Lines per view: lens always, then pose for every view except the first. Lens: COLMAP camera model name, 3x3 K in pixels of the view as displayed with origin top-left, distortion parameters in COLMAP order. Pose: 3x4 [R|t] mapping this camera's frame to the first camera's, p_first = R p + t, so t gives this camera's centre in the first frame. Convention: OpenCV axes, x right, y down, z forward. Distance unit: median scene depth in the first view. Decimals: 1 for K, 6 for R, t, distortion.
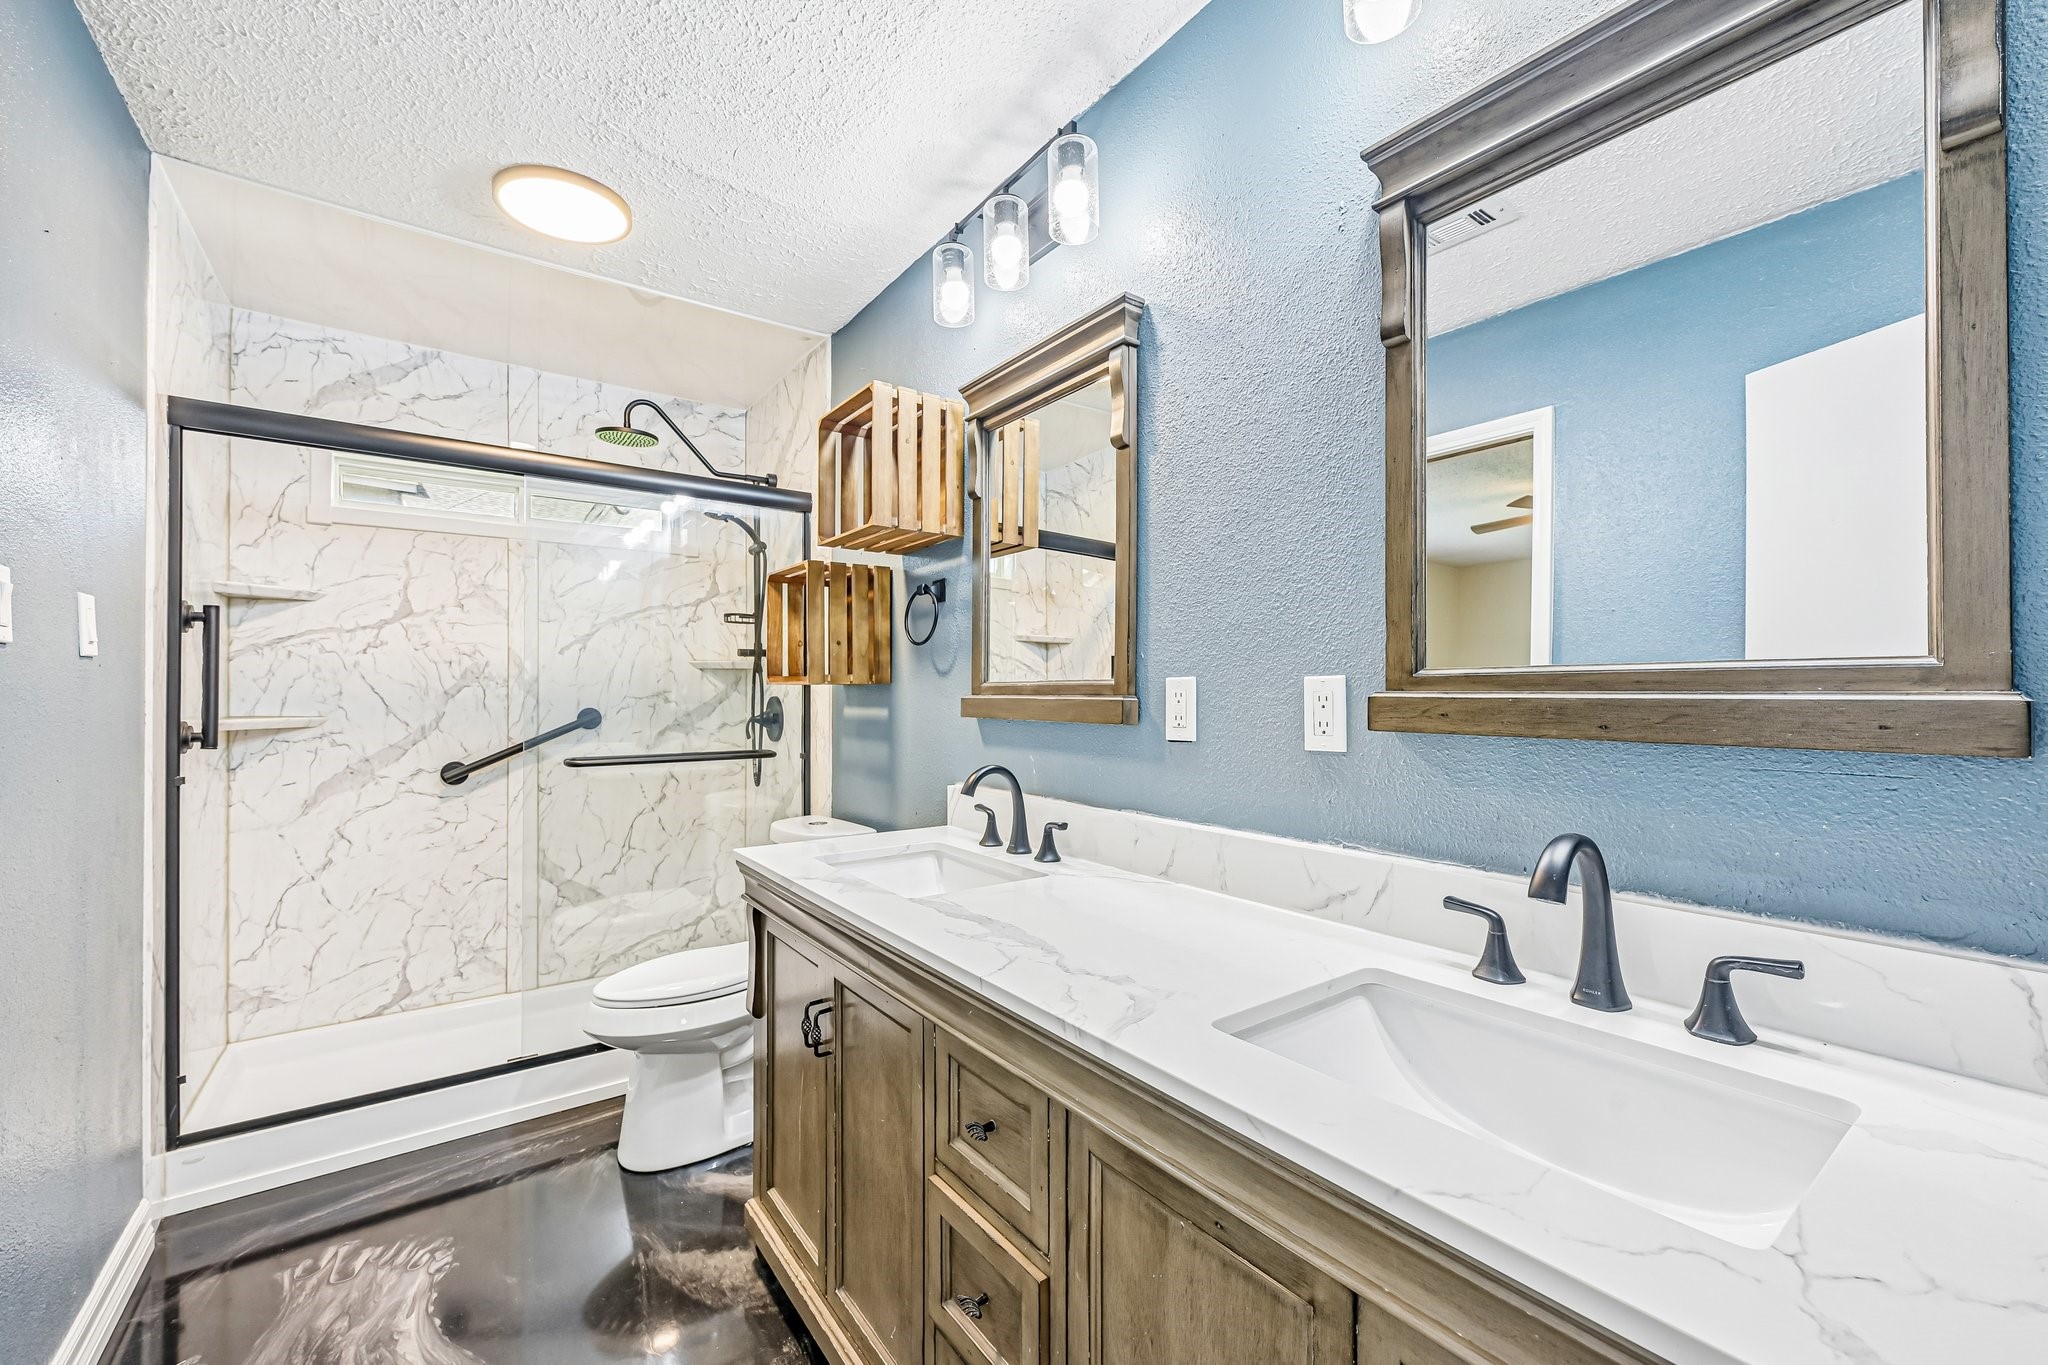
lens RADIAL K [[804.0, 0, 1030.6], [0, 804.0, 686.0], [0, 0, 1]] dist [0.001202, 0.000115]
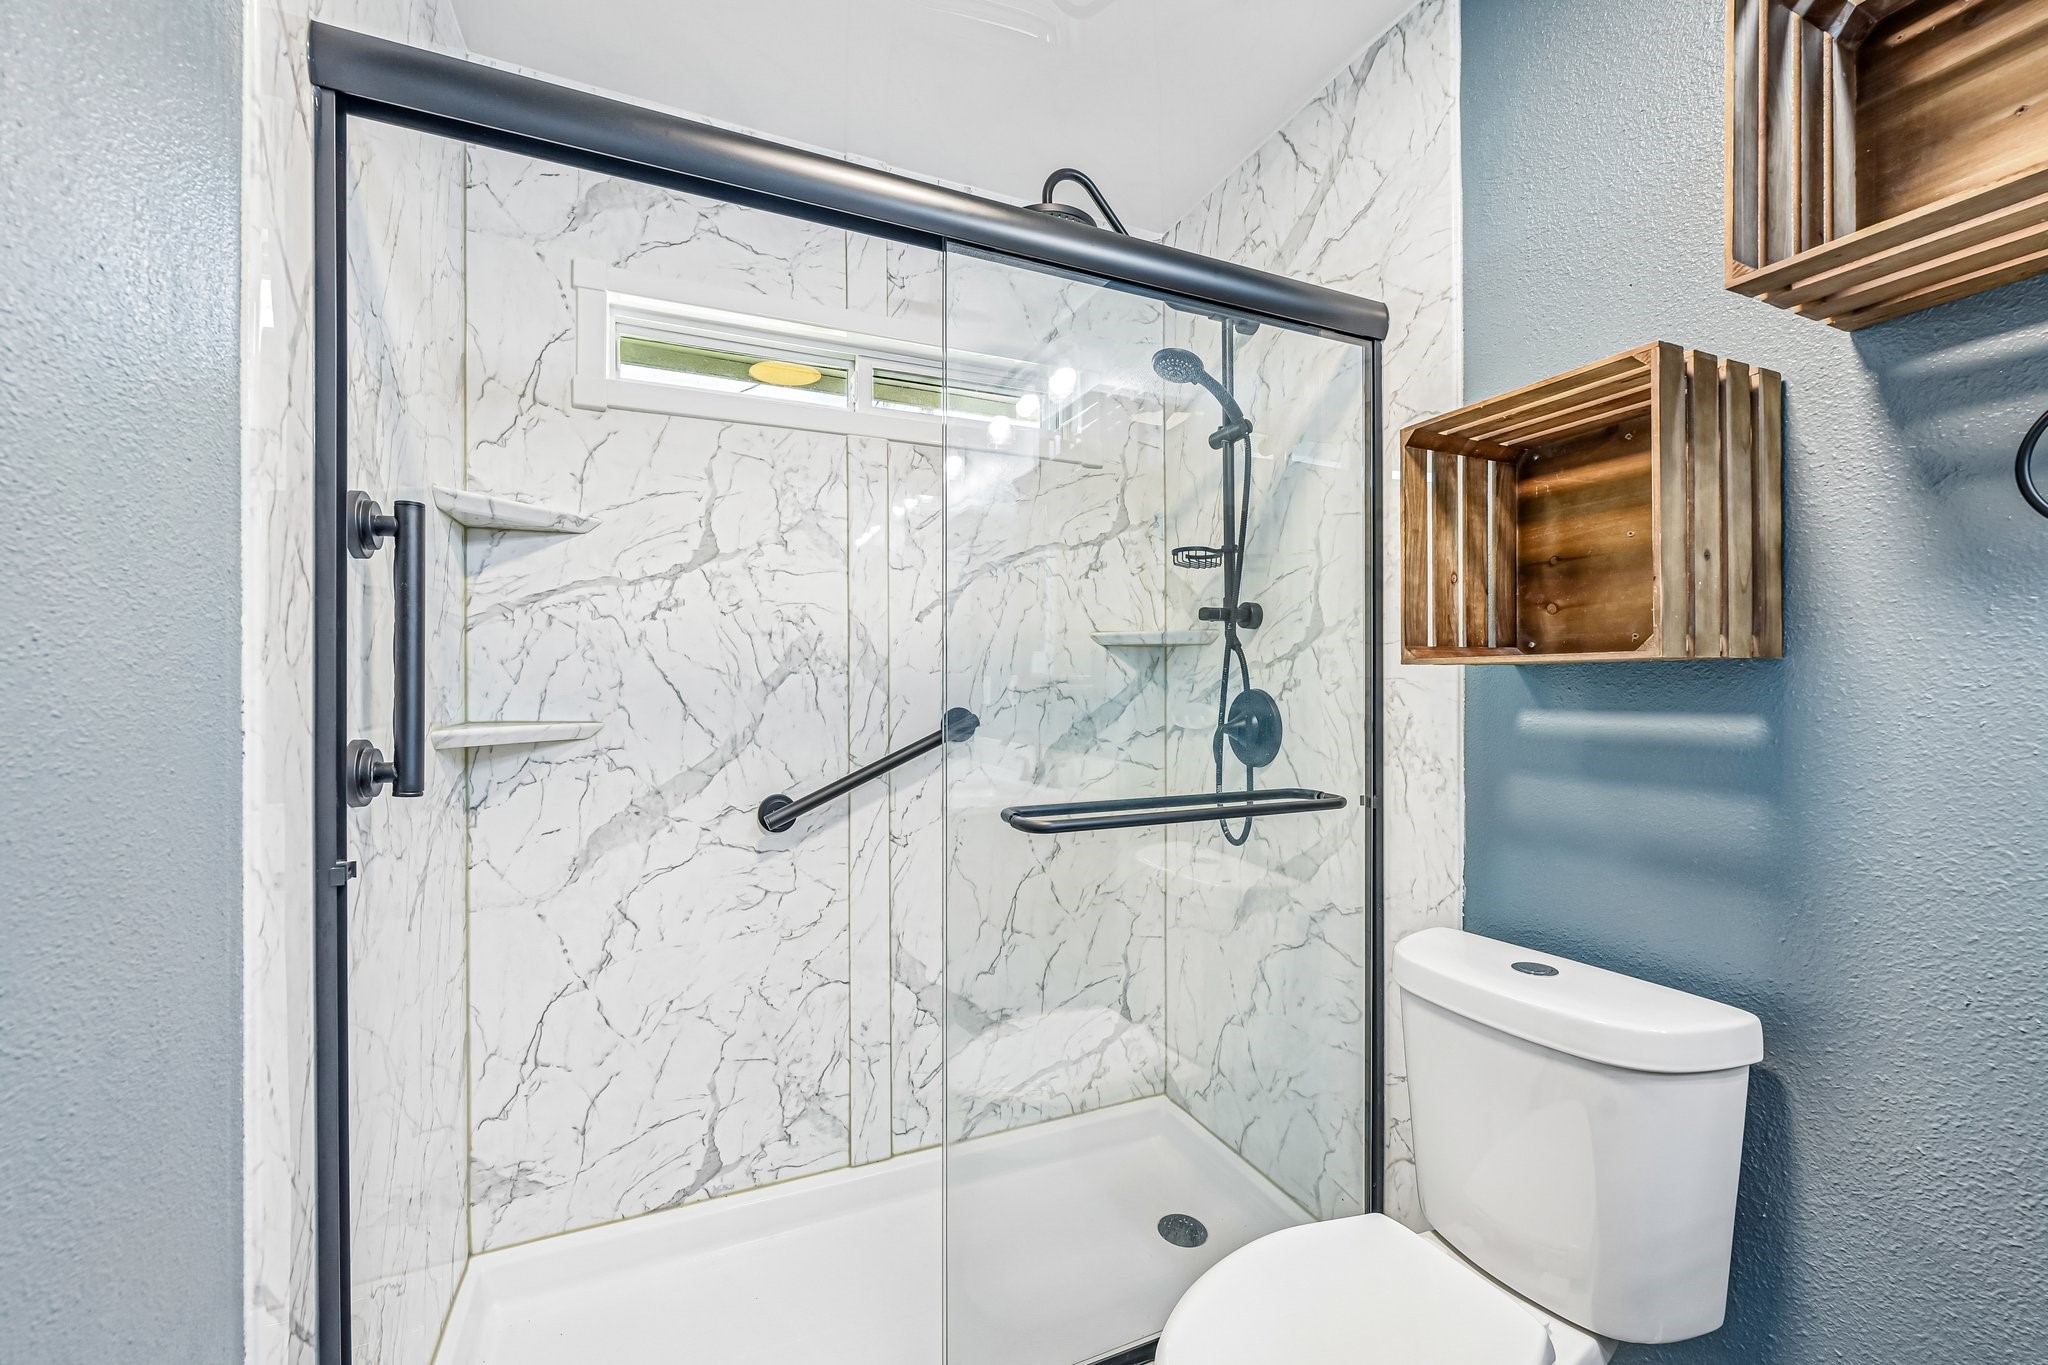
lens RADIAL K [[819.1, 0, 1024.0], [0, 819.1, 686.3], [0, 0, 1]] dist [-0.001114, -0.000030]
pose [[0.973893, -0.000327, -0.227005, -0.402774], [0.002417, 0.999957, 0.008932, 0.005745], [0.226993, -0.009248, 0.973853, 0.446518]]
